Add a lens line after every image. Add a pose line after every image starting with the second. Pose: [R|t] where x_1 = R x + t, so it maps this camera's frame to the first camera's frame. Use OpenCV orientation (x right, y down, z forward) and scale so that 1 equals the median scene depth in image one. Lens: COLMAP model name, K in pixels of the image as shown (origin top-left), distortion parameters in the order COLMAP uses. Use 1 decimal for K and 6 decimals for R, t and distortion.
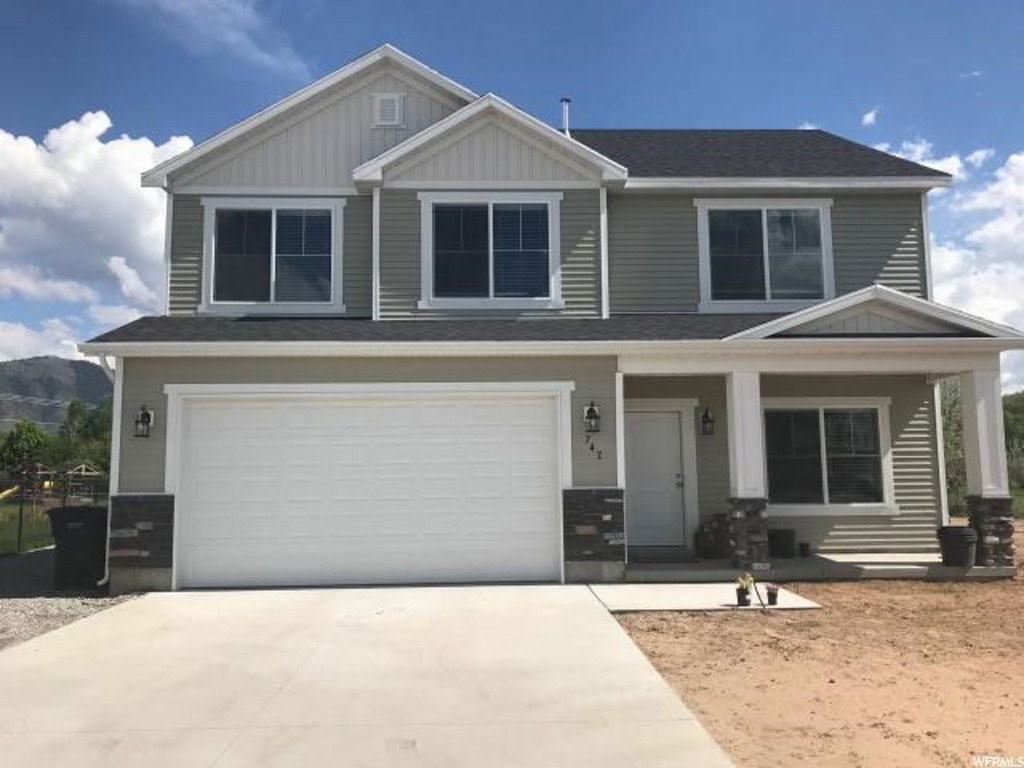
lens RADIAL K [[838.8, 0, 512.0], [0, 838.8, 384.0], [0, 0, 1]] dist [0.002669, 0.002948]
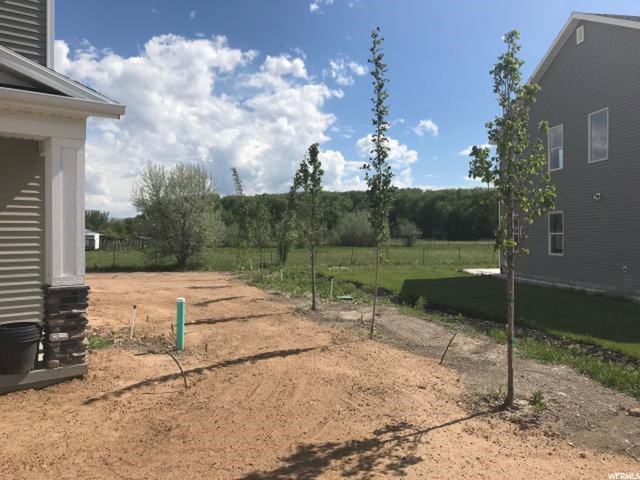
lens RADIAL K [[524.3, 0, 320.0], [0, 524.3, 240.0], [0, 0, 1]] dist [0.002669, 0.002948]
pose [[0.803985, -0.007318, 0.594604, 0.469710], [-0.056895, 0.994390, 0.089167, 0.024647], [-0.591921, -0.105519, 0.799059, 0.426756]]
